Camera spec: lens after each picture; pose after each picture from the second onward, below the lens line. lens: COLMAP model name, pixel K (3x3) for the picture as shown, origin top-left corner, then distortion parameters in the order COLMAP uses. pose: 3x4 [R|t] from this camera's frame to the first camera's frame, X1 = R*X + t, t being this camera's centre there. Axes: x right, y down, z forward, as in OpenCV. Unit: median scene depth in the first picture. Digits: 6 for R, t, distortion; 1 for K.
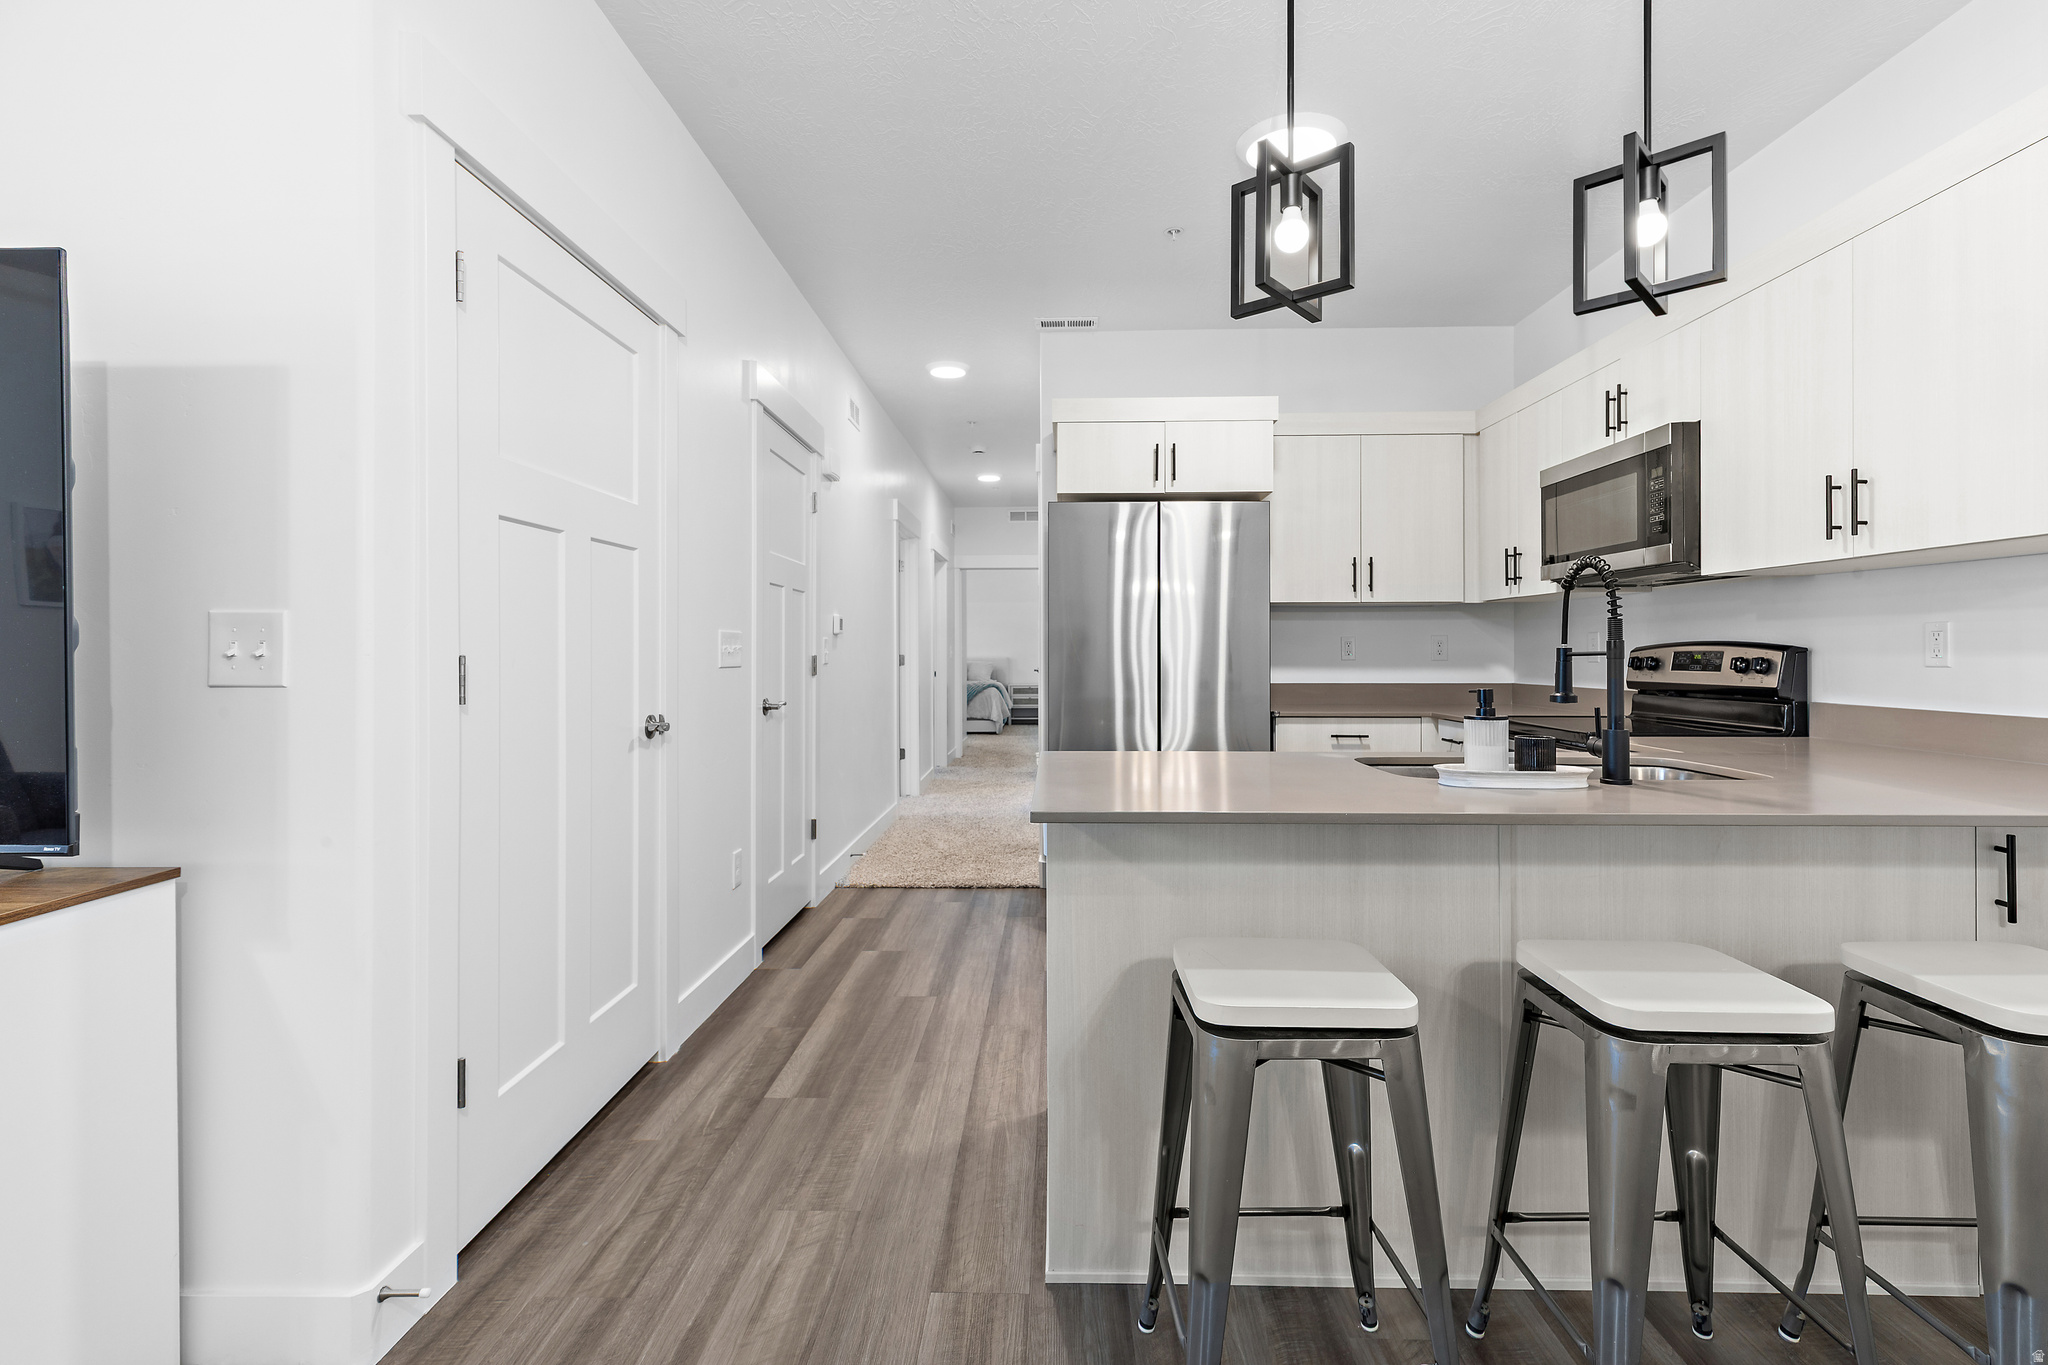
lens RADIAL K [[950.4, 0, 1040.0], [0, 950.4, 652.7], [0, 0, 1]] dist [0.008522, -0.000681]
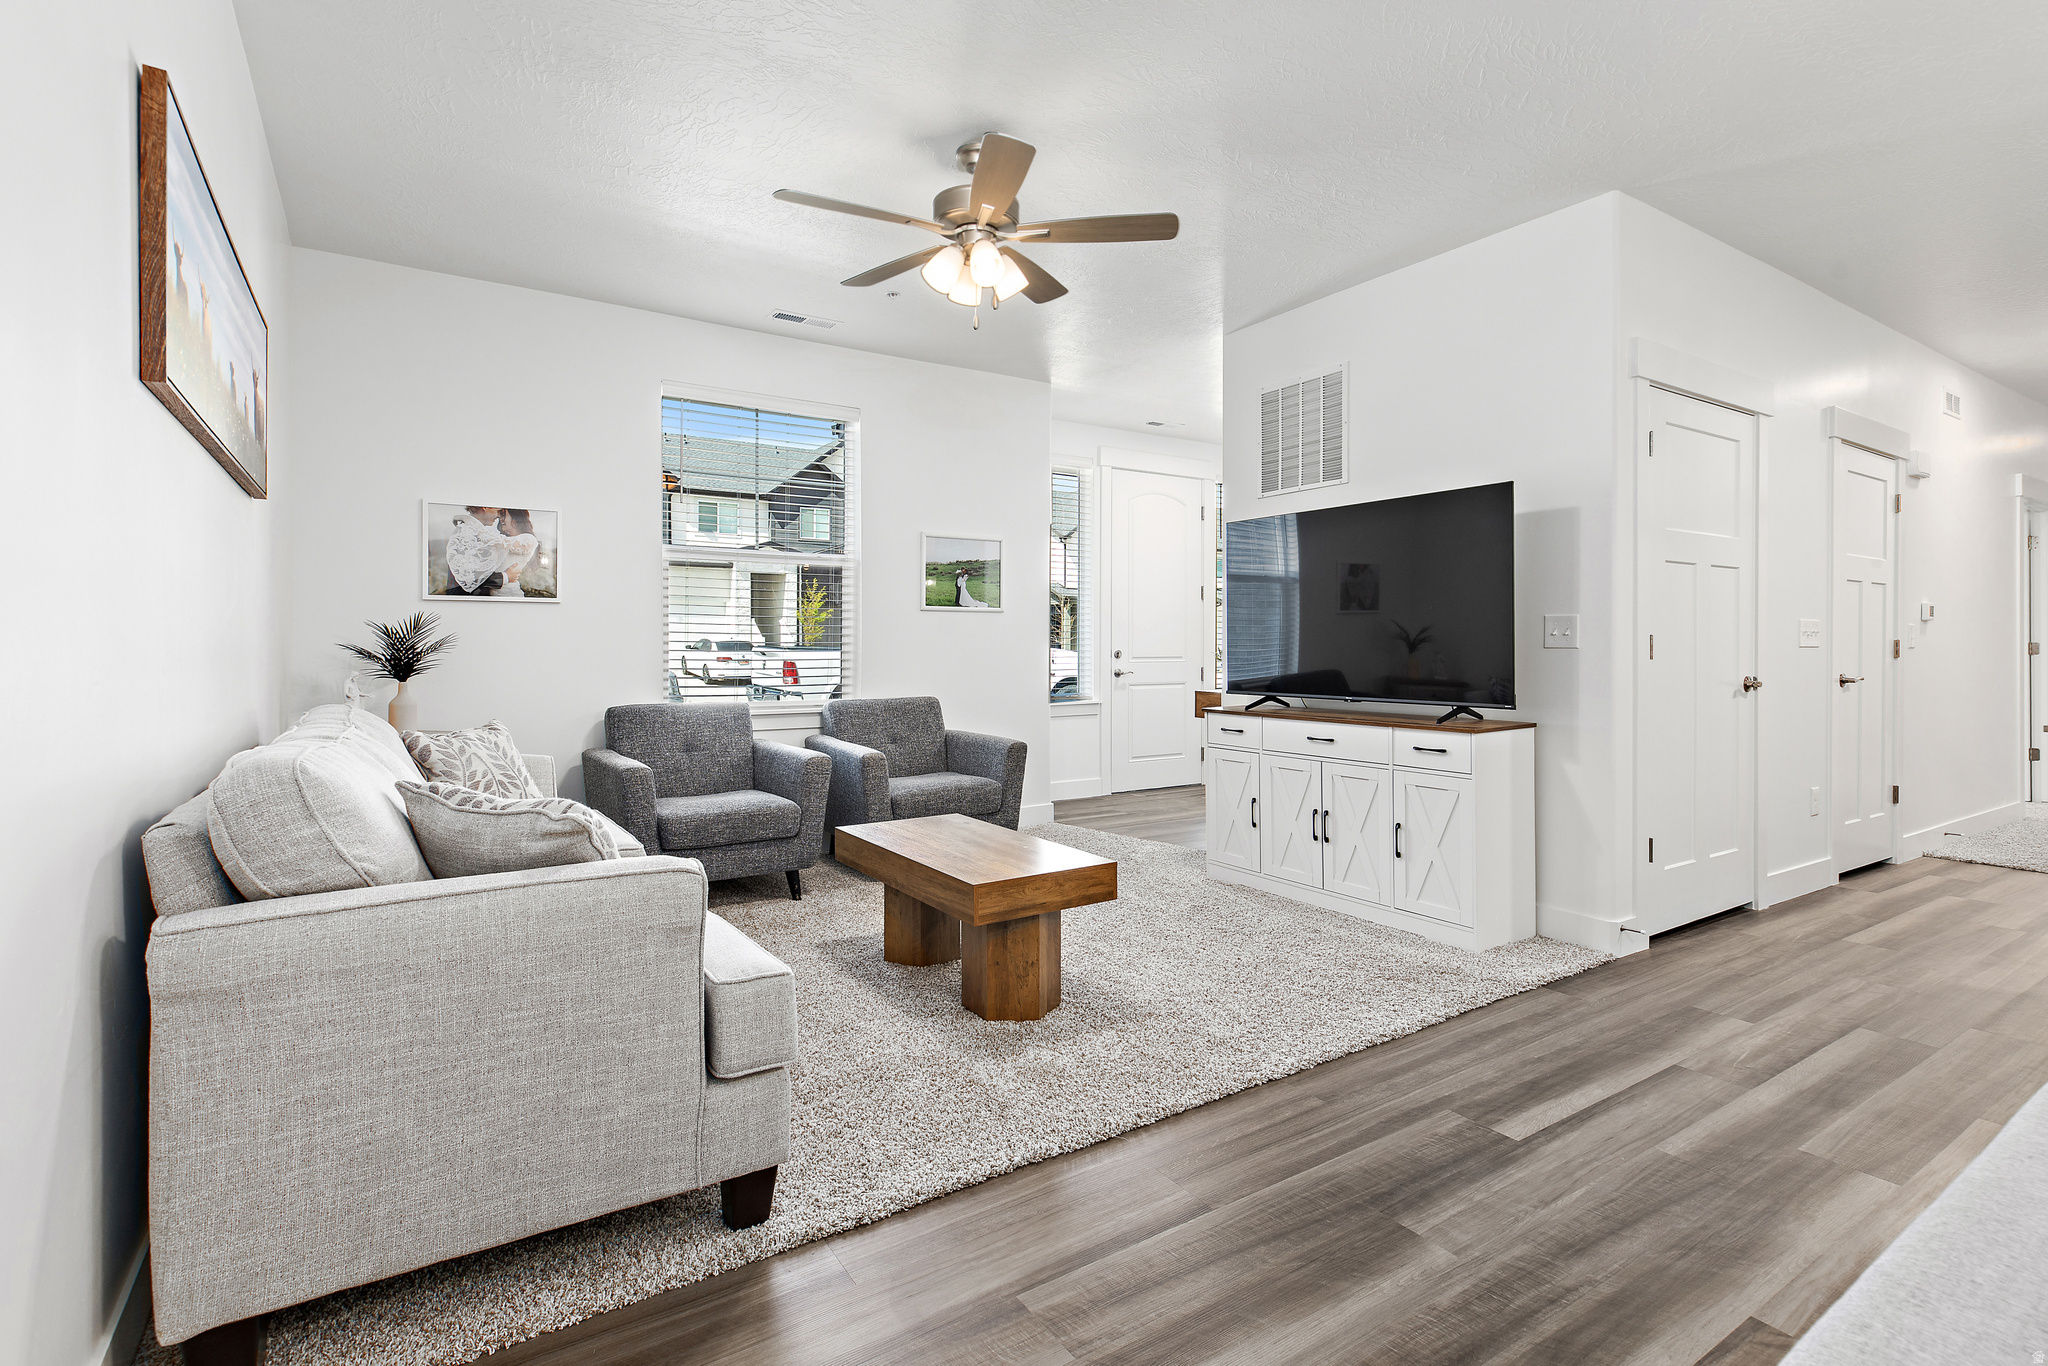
lens RADIAL K [[974.5, 0, 1025.0], [0, 974.5, 648.5], [0, 0, 1]] dist [0.001615, -0.000607]
pose [[0.559384, 0.004401, -0.828897, 0.207184], [-0.002334, 0.999990, 0.003734, 0.016570], [0.828905, -0.000154, 0.559389, -0.728541]]
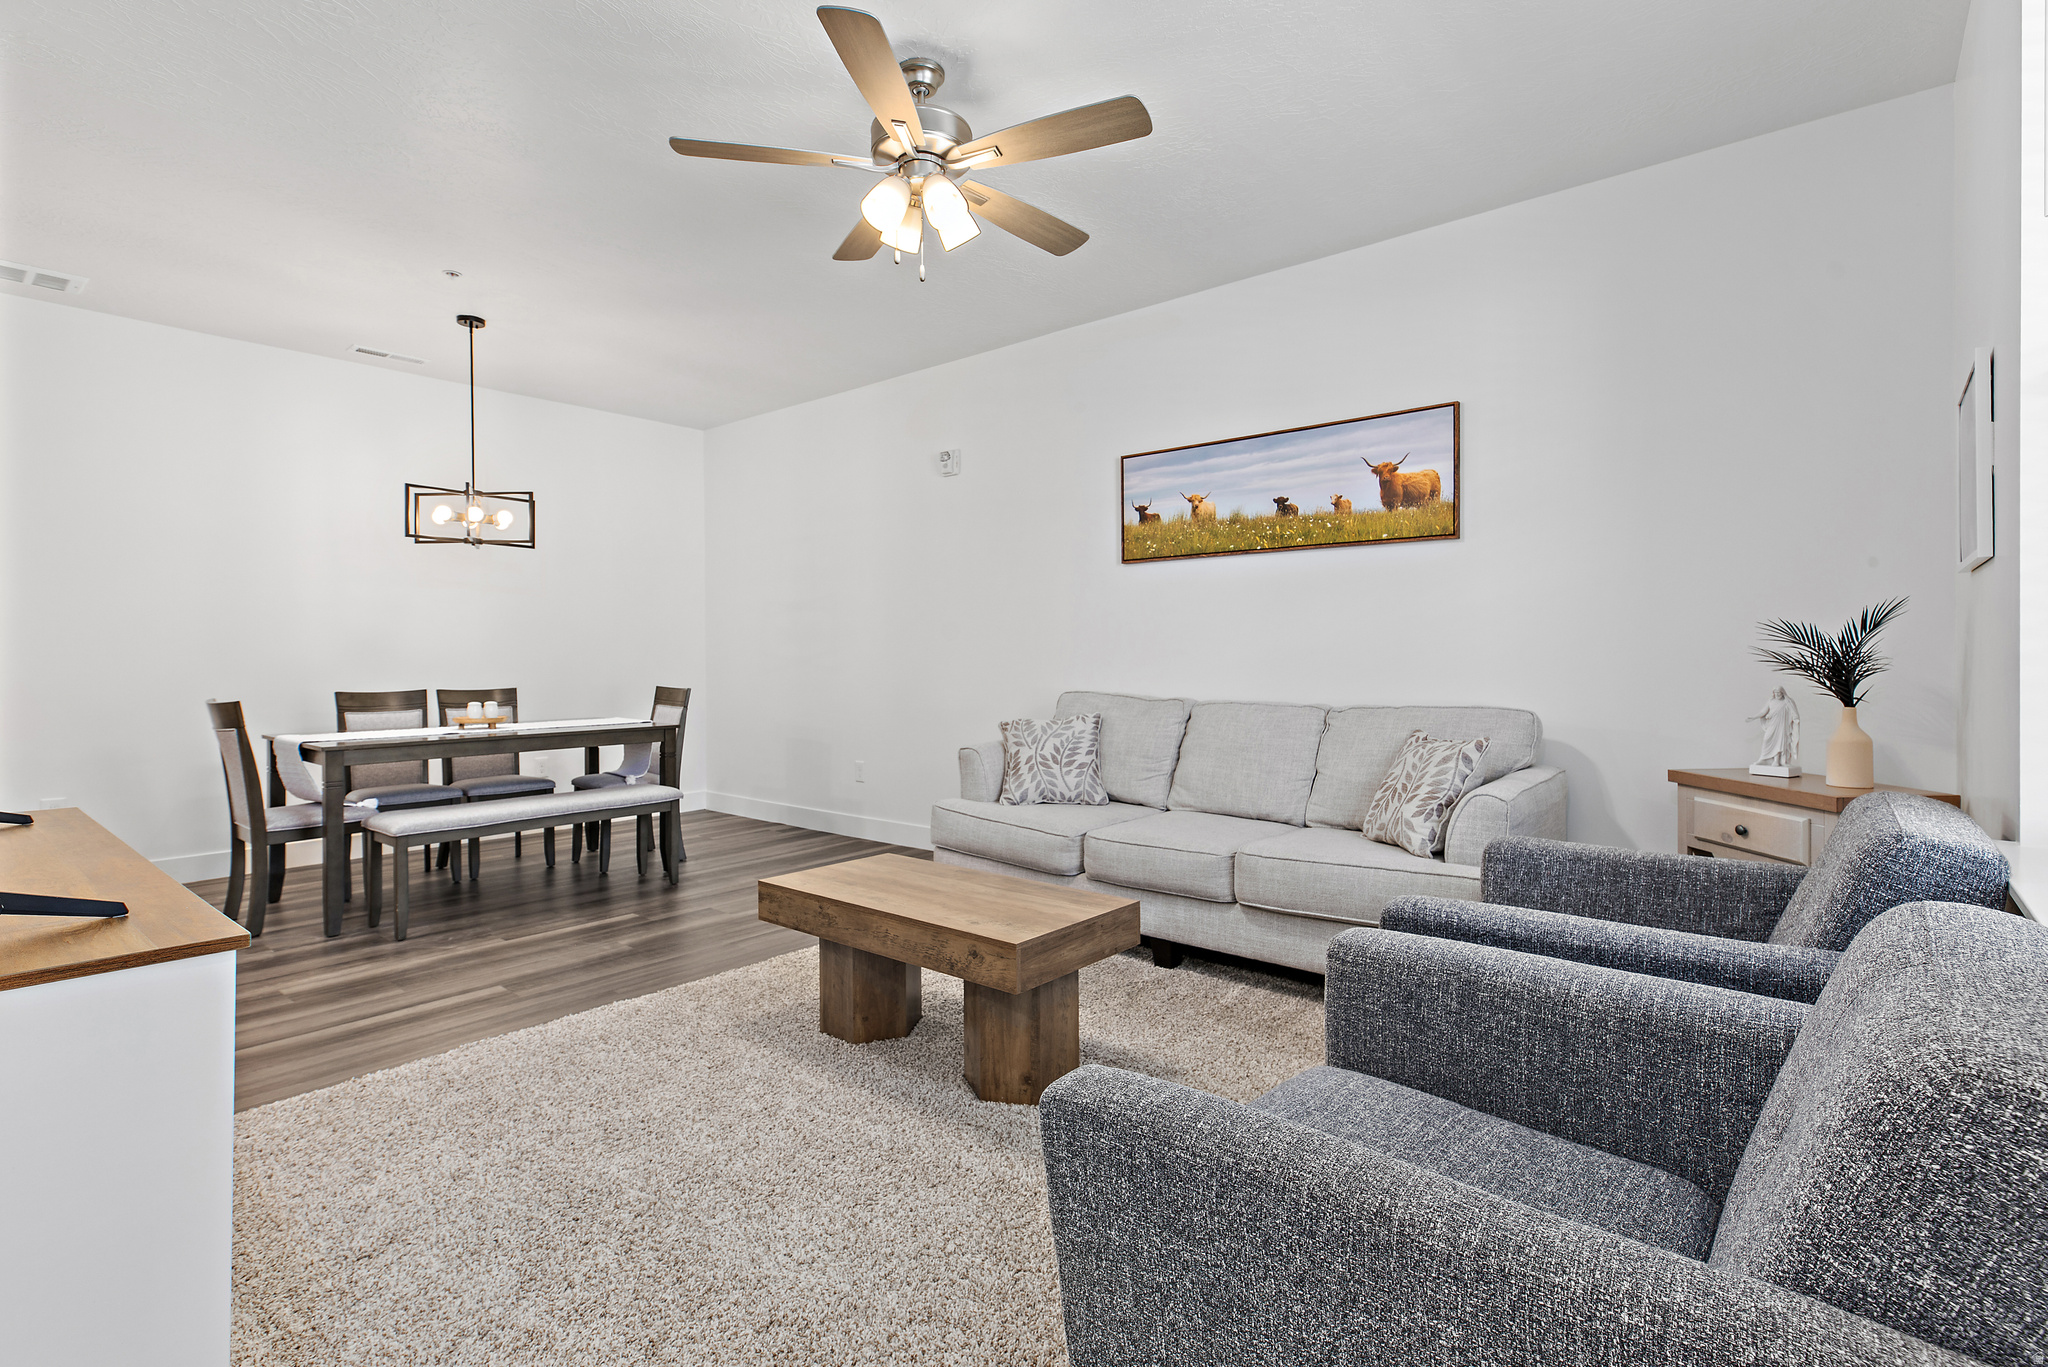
lens RADIAL K [[950.4, 0, 1040.0], [0, 950.4, 653.7], [0, 0, 1]] dist [0.008522, -0.000681]
pose [[-0.785343, 0.004184, 0.619047, -1.385954], [0.006041, 0.999981, 0.000905, 0.015483], [-0.619031, 0.004450, -0.785354, 0.489186]]
